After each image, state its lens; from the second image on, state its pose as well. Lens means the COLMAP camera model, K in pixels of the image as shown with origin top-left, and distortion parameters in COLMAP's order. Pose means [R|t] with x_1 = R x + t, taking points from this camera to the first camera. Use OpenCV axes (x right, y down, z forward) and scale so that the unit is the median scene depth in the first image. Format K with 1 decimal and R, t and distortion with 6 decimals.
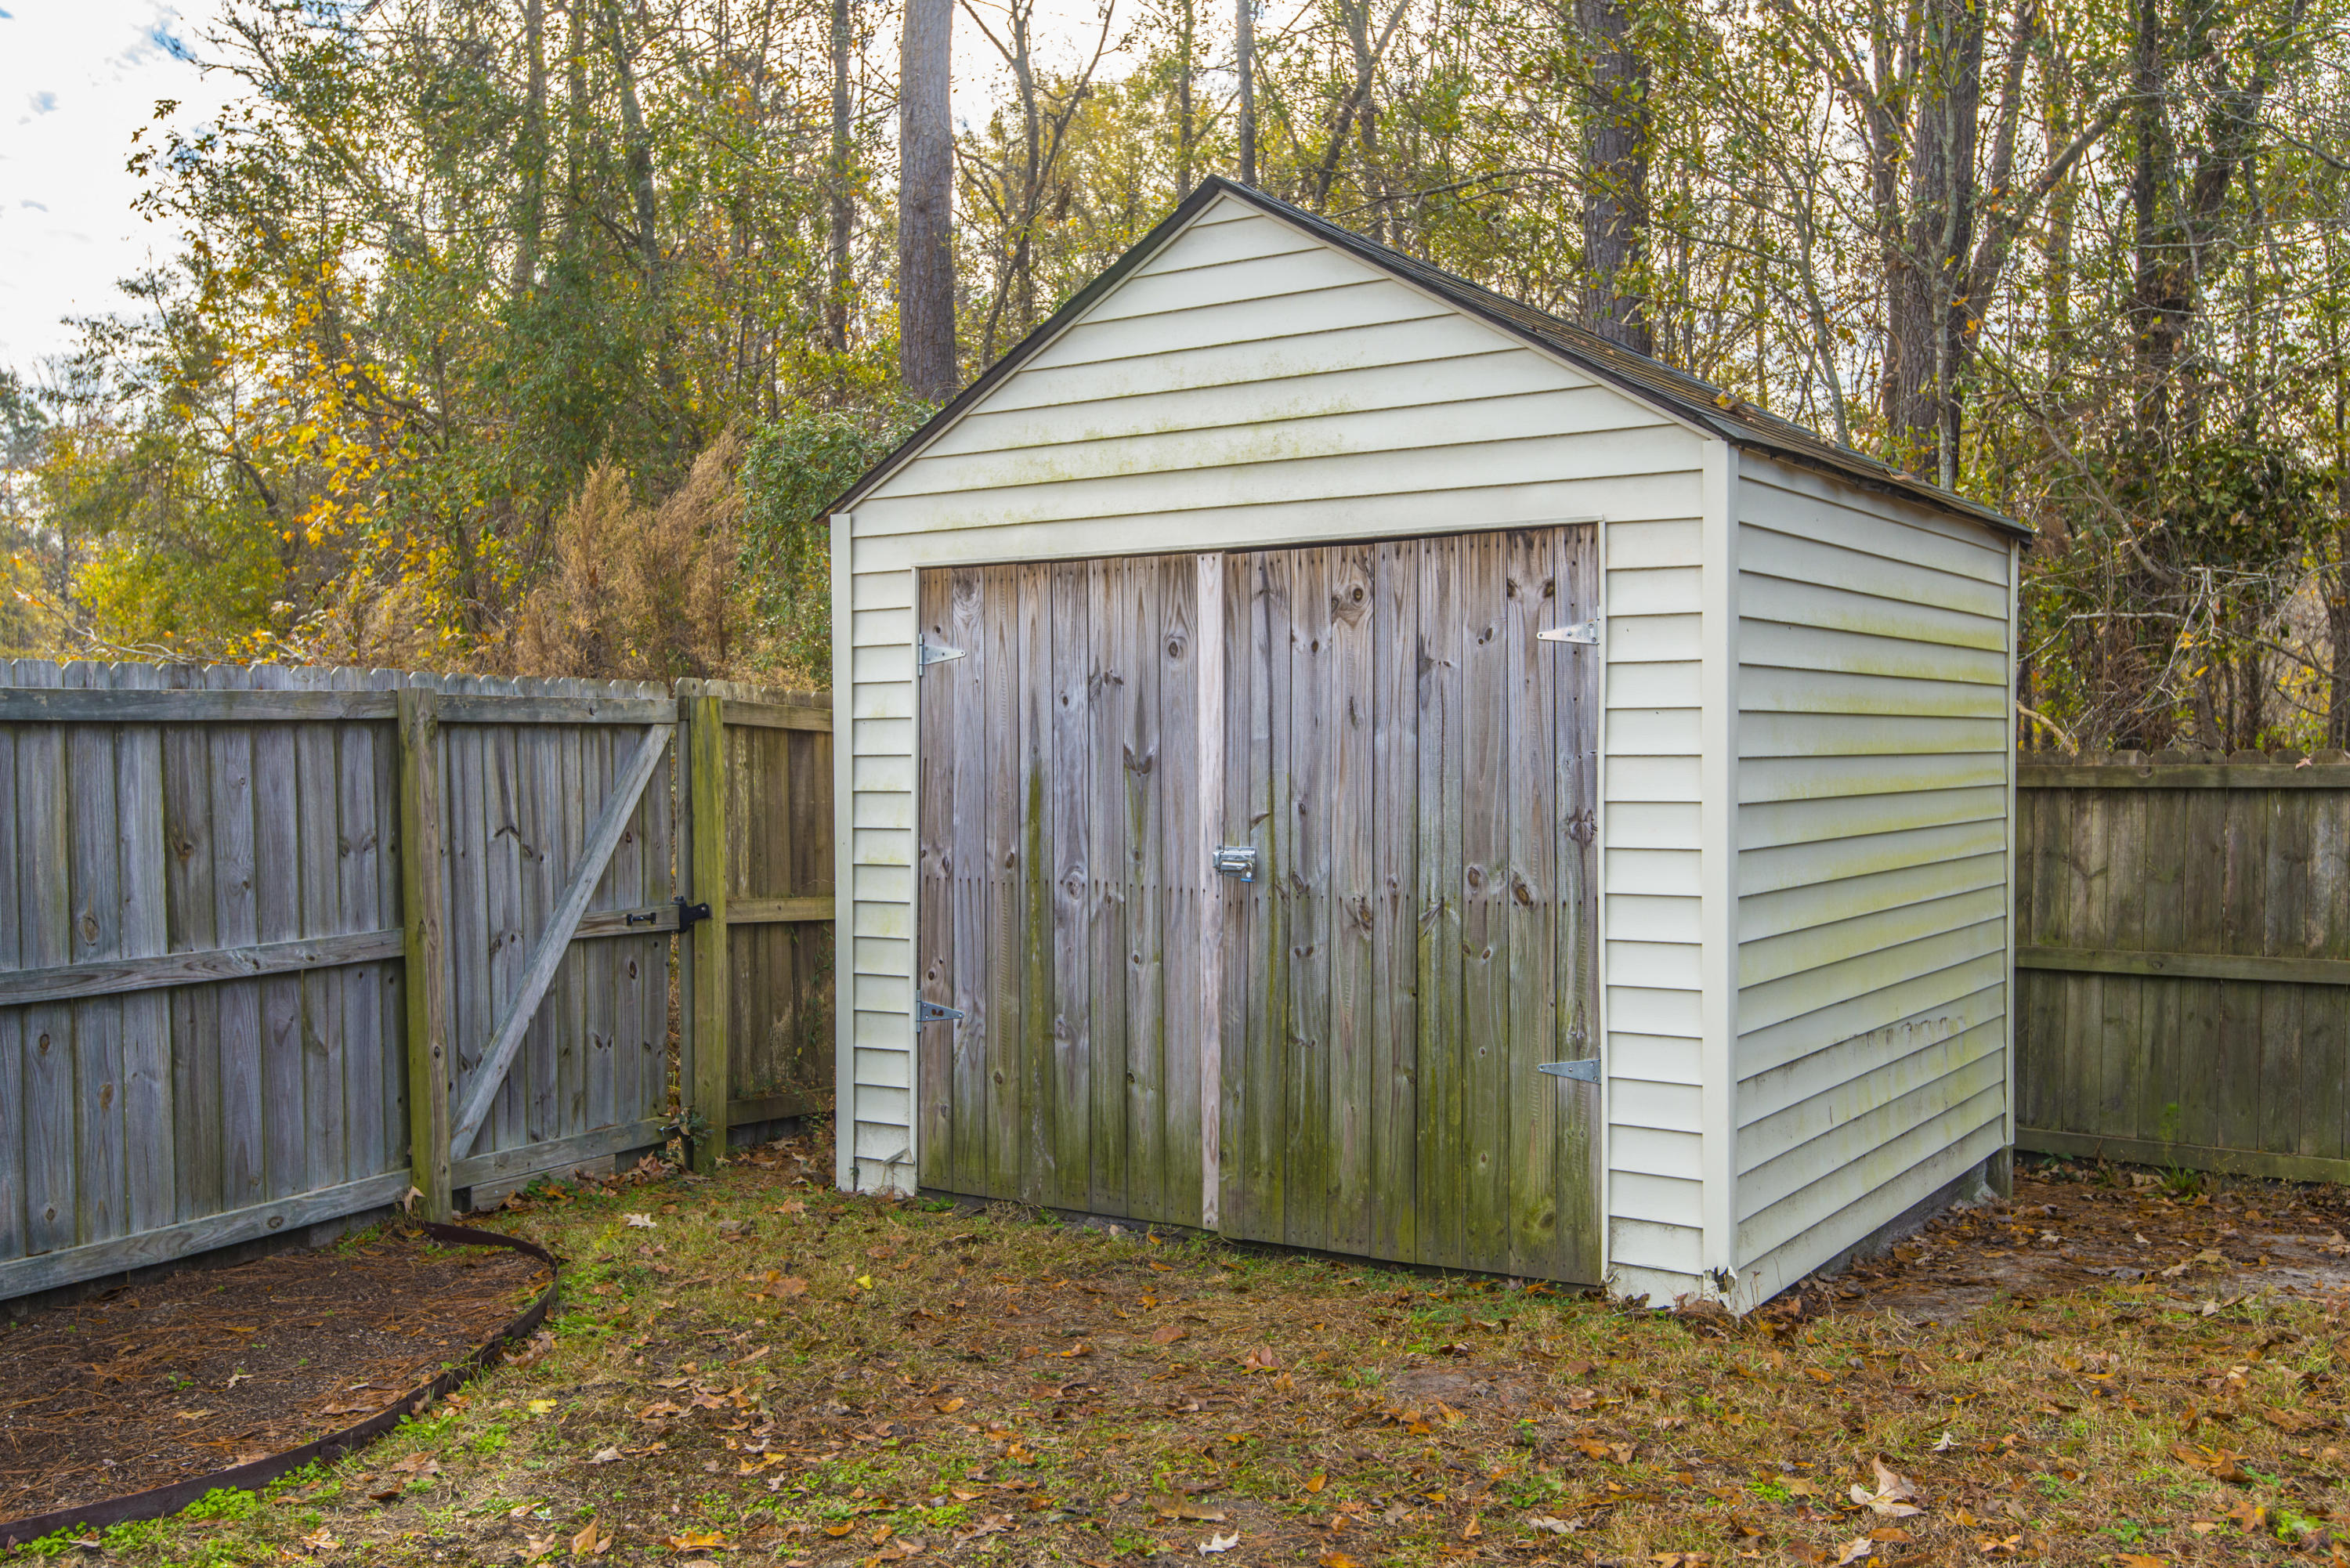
lens RADIAL K [[2135.4, 0, 1175.0], [0, 2135.4, 784.0], [0, 0, 1]] dist [0.001652, 0.001413]
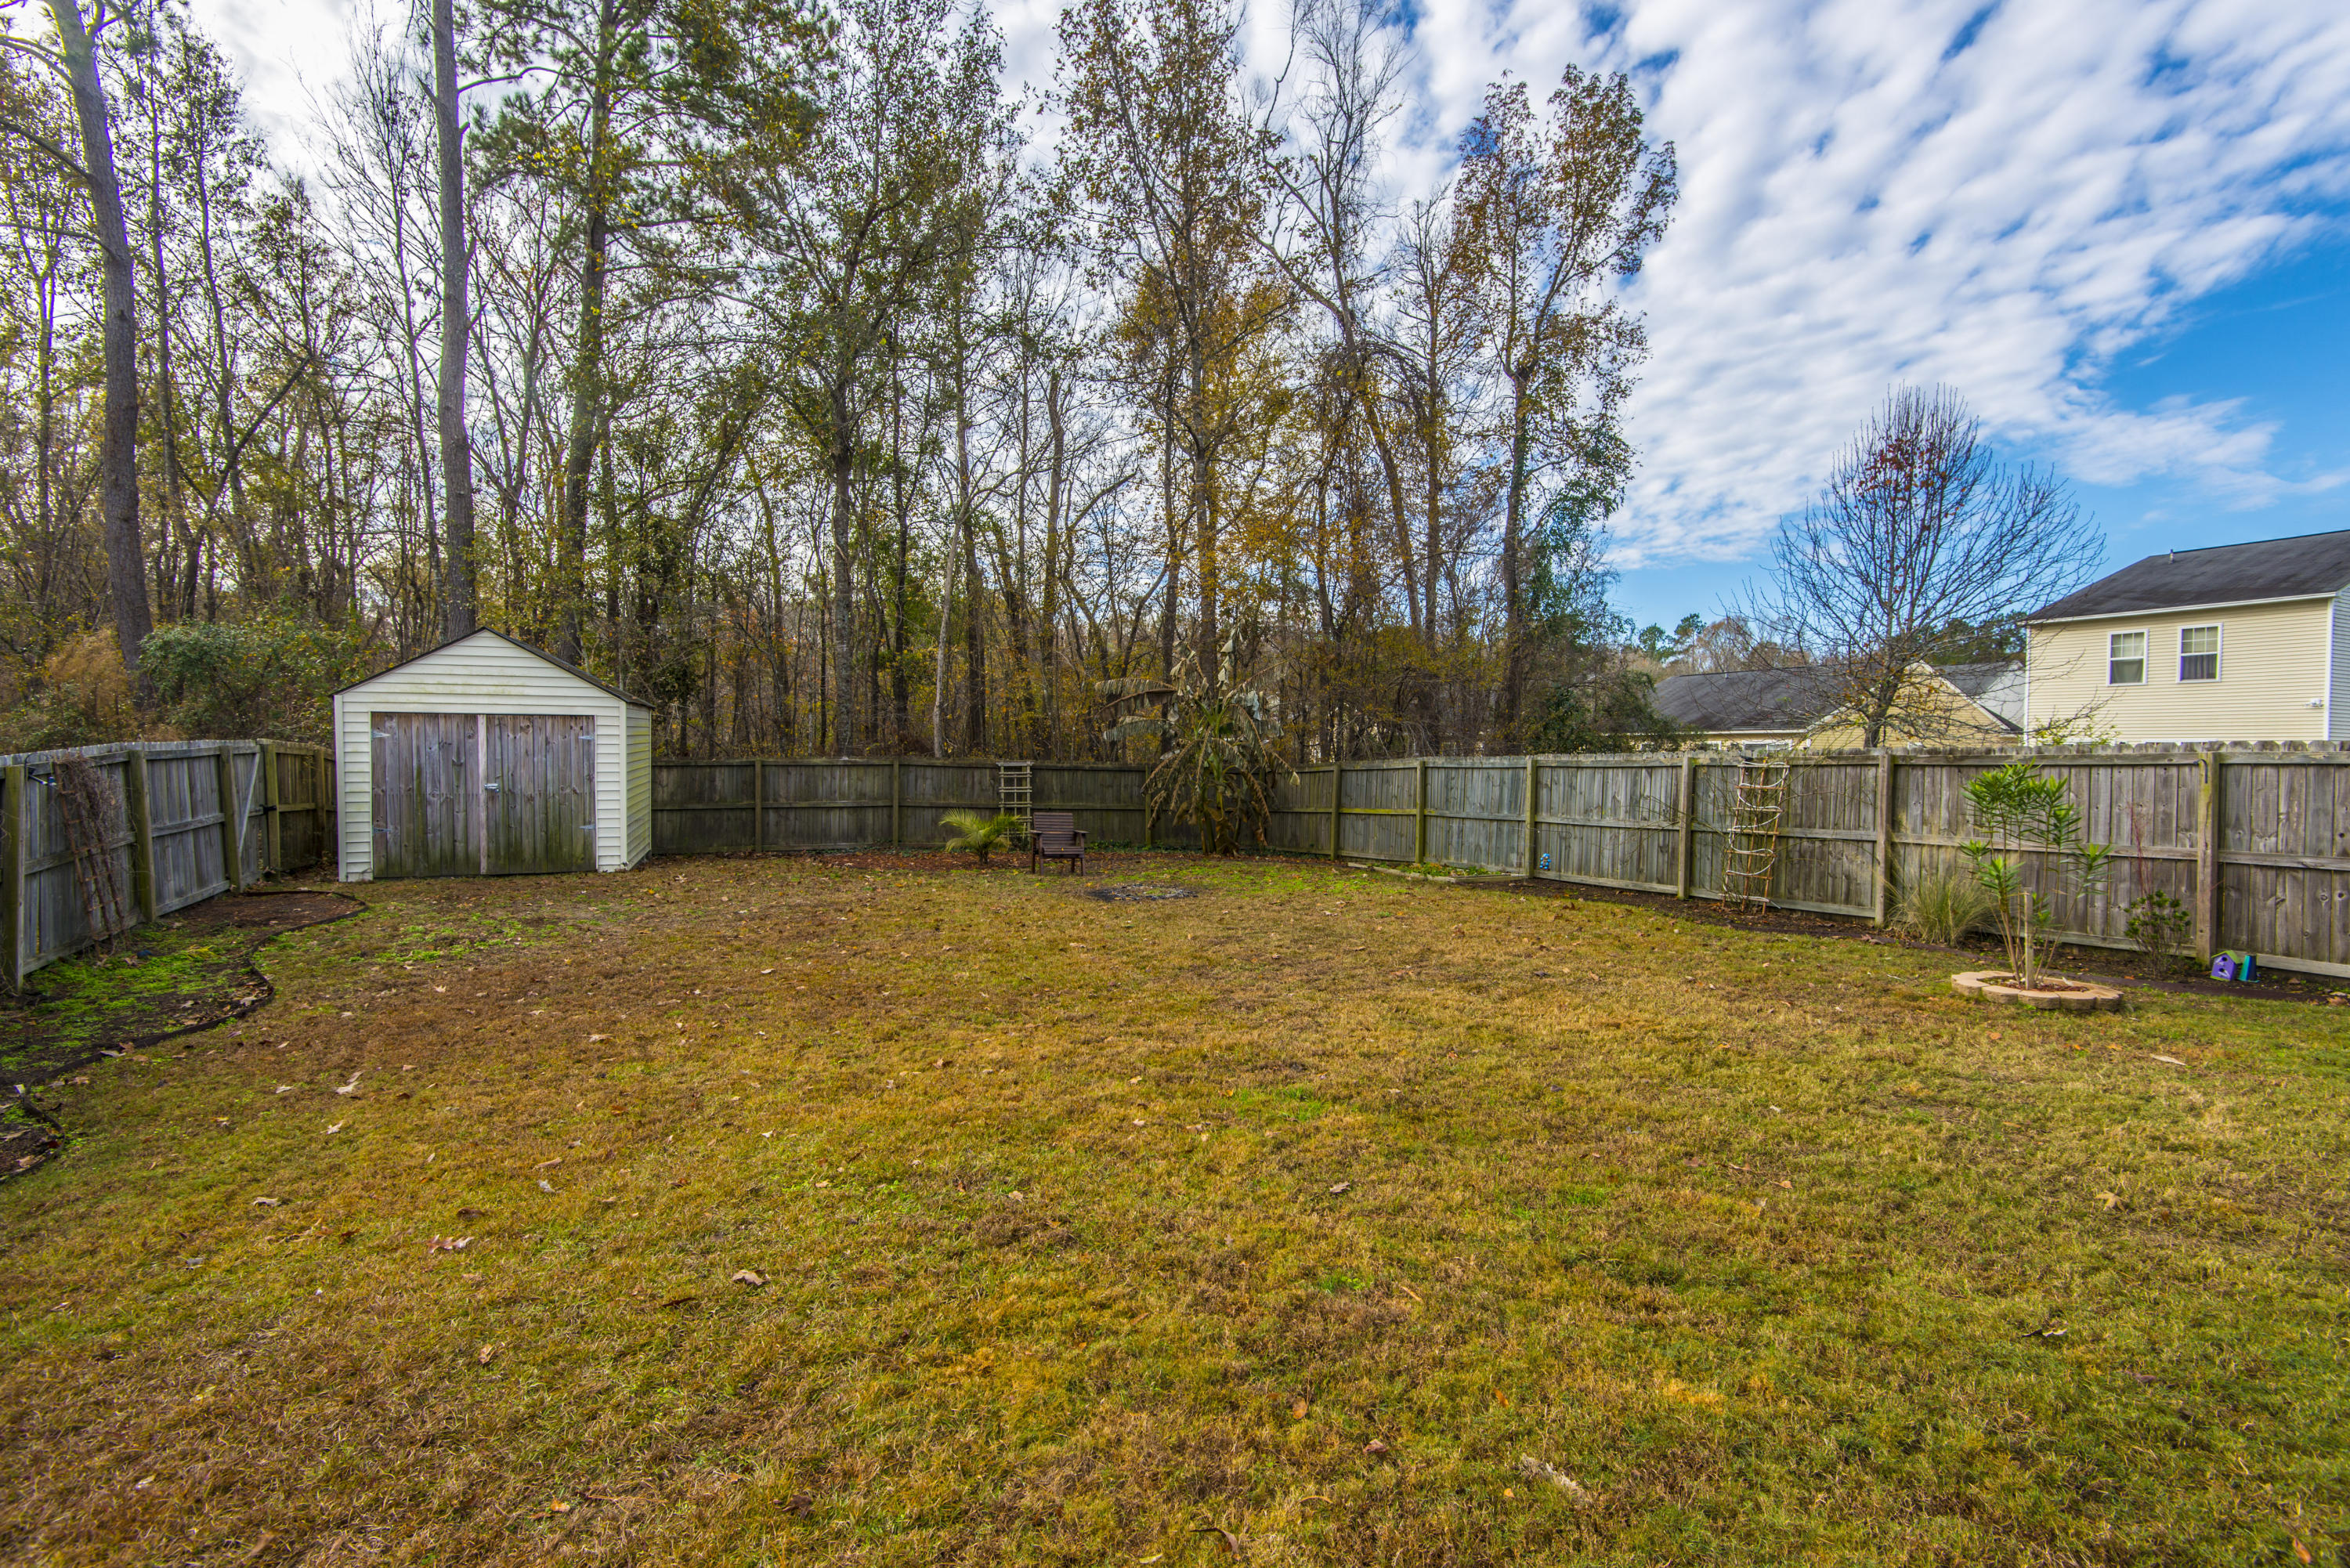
lens RADIAL K [[1058.7, 0, 1179.4], [0, 1058.7, 768.9], [0, 0, 1]] dist [0.041096, -0.026450]
pose [[0.571186, -0.015374, 0.820677, -0.910171], [-0.000200, 0.999822, 0.018869, -0.040173], [-0.820821, -0.010942, 0.571081, -1.309727]]
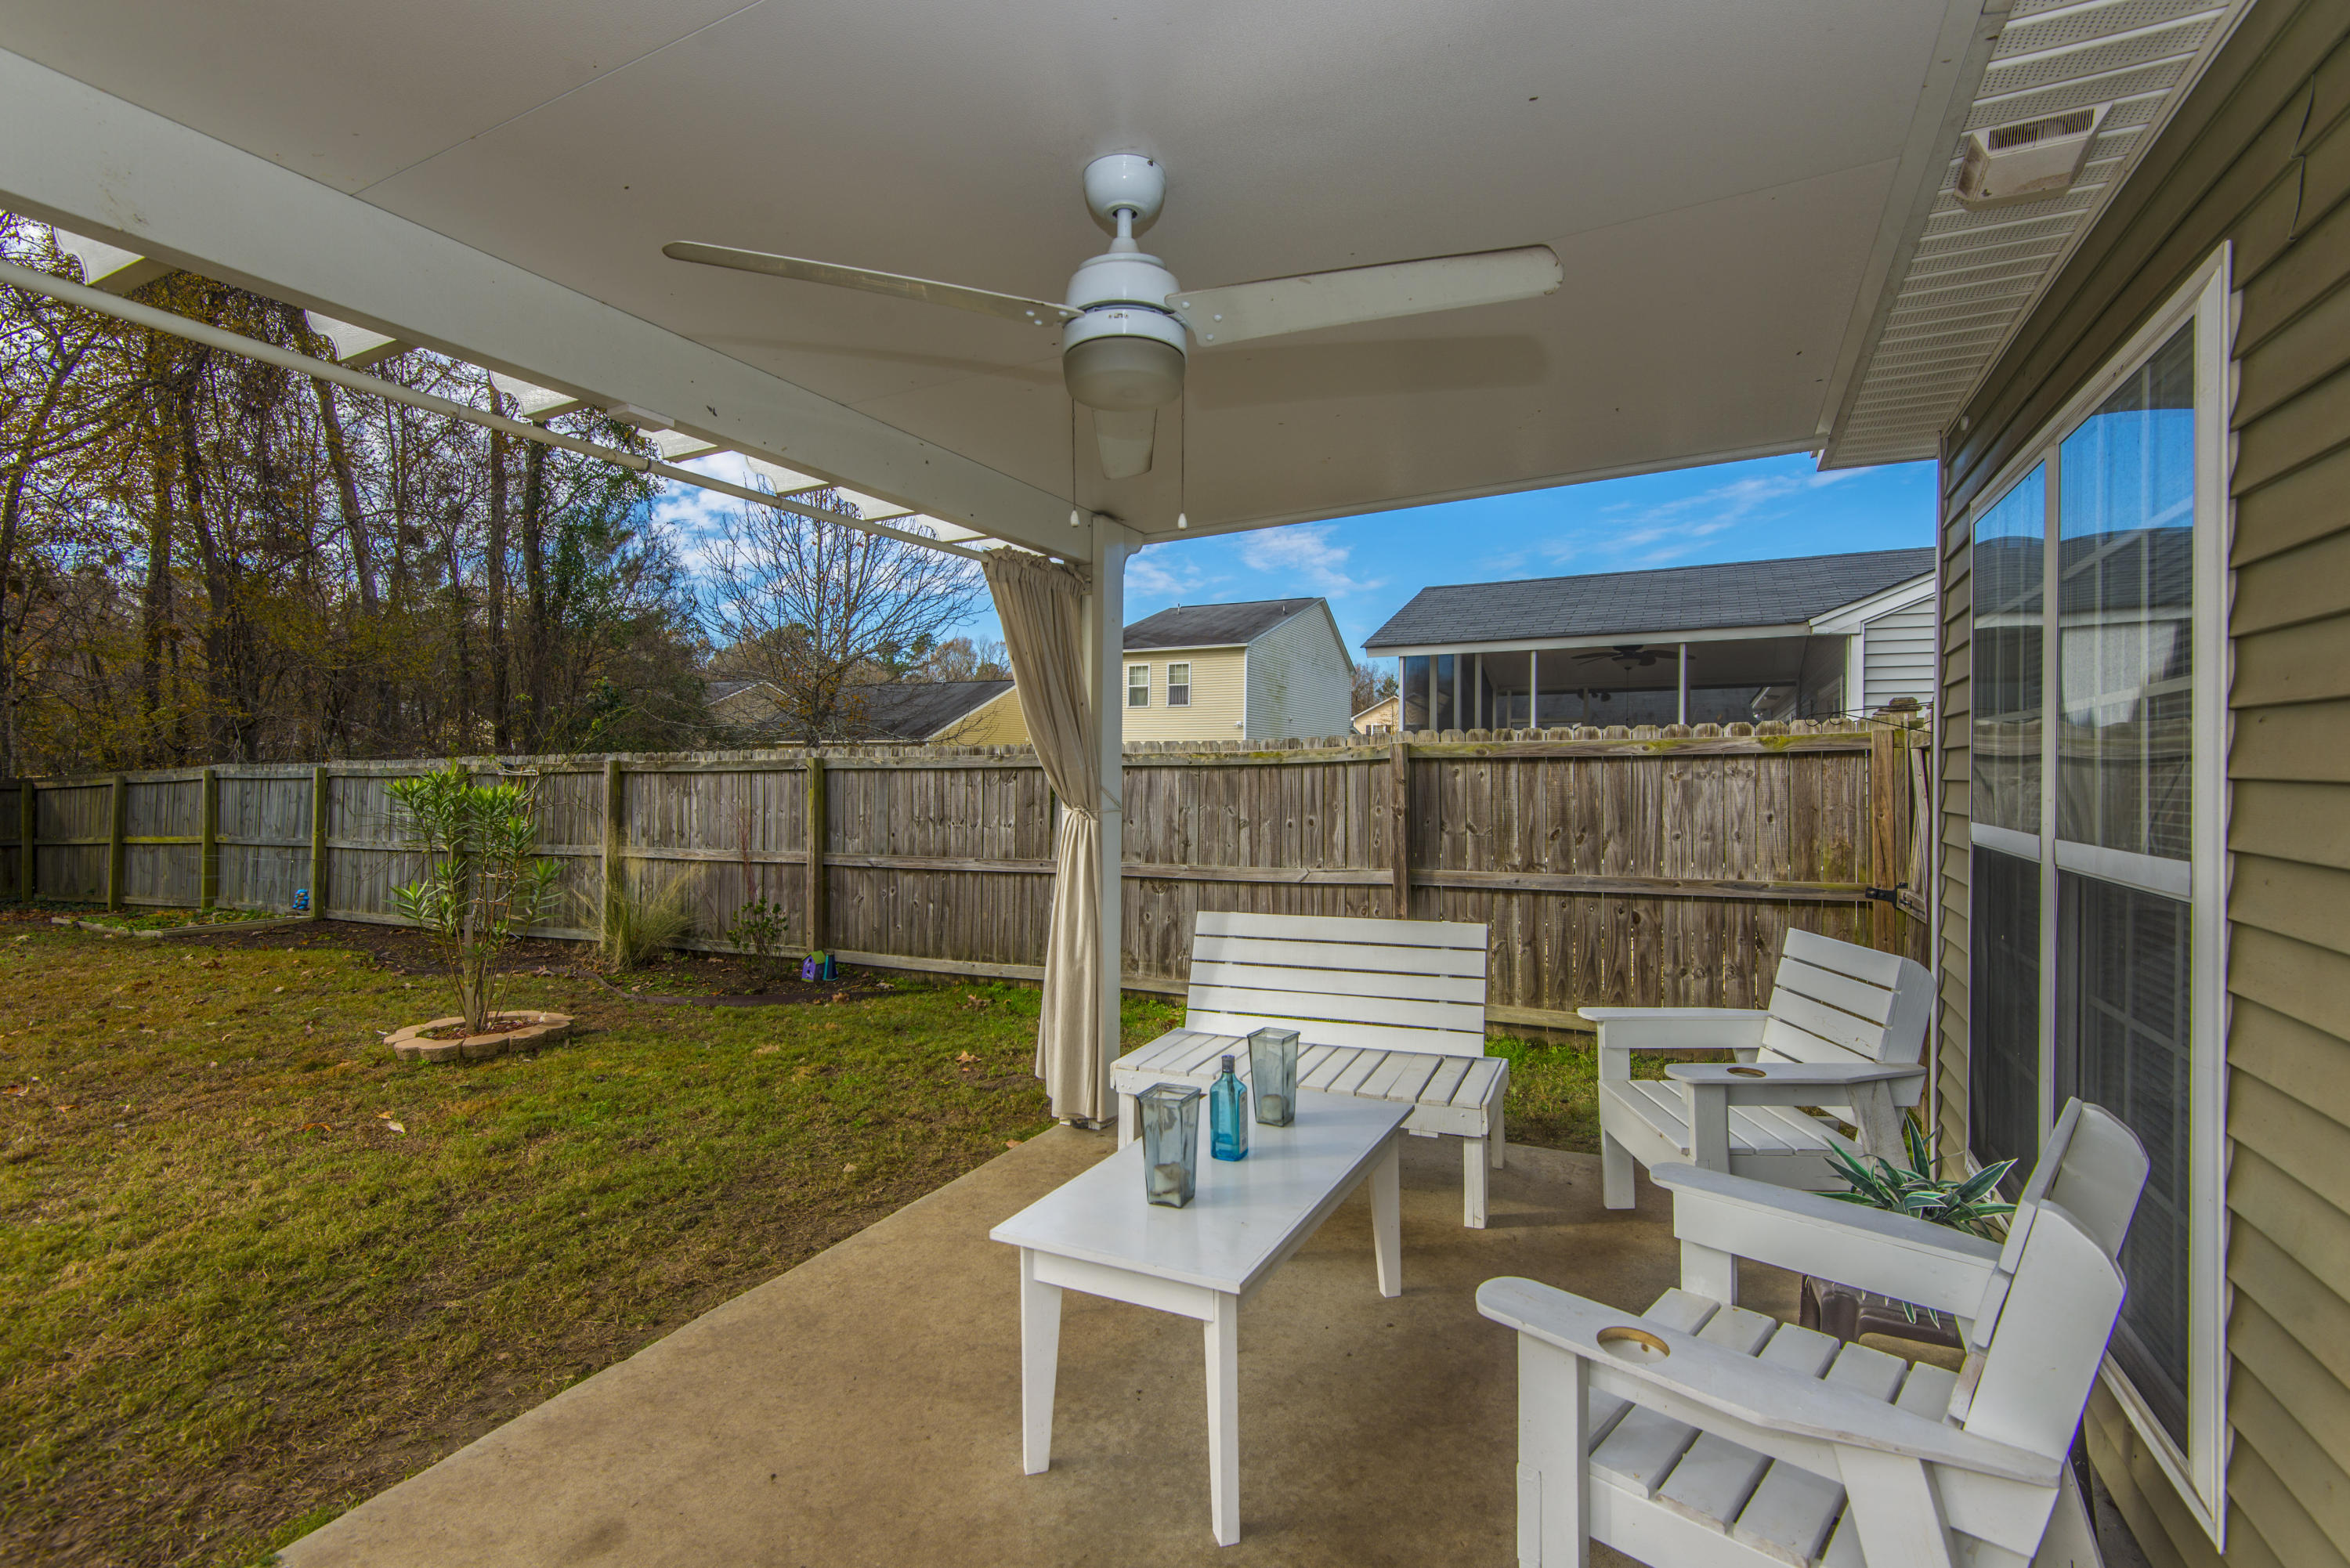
lens RADIAL K [[1058.7, 0, 1179.4], [0, 1058.7, 768.9], [0, 0, 1]] dist [0.041096, -0.026450]
pose [[-0.049980, -0.009616, 0.998704, -0.496748], [-0.002848, 0.999951, 0.009486, -0.036228], [-0.998746, -0.002370, -0.050005, -1.925781]]
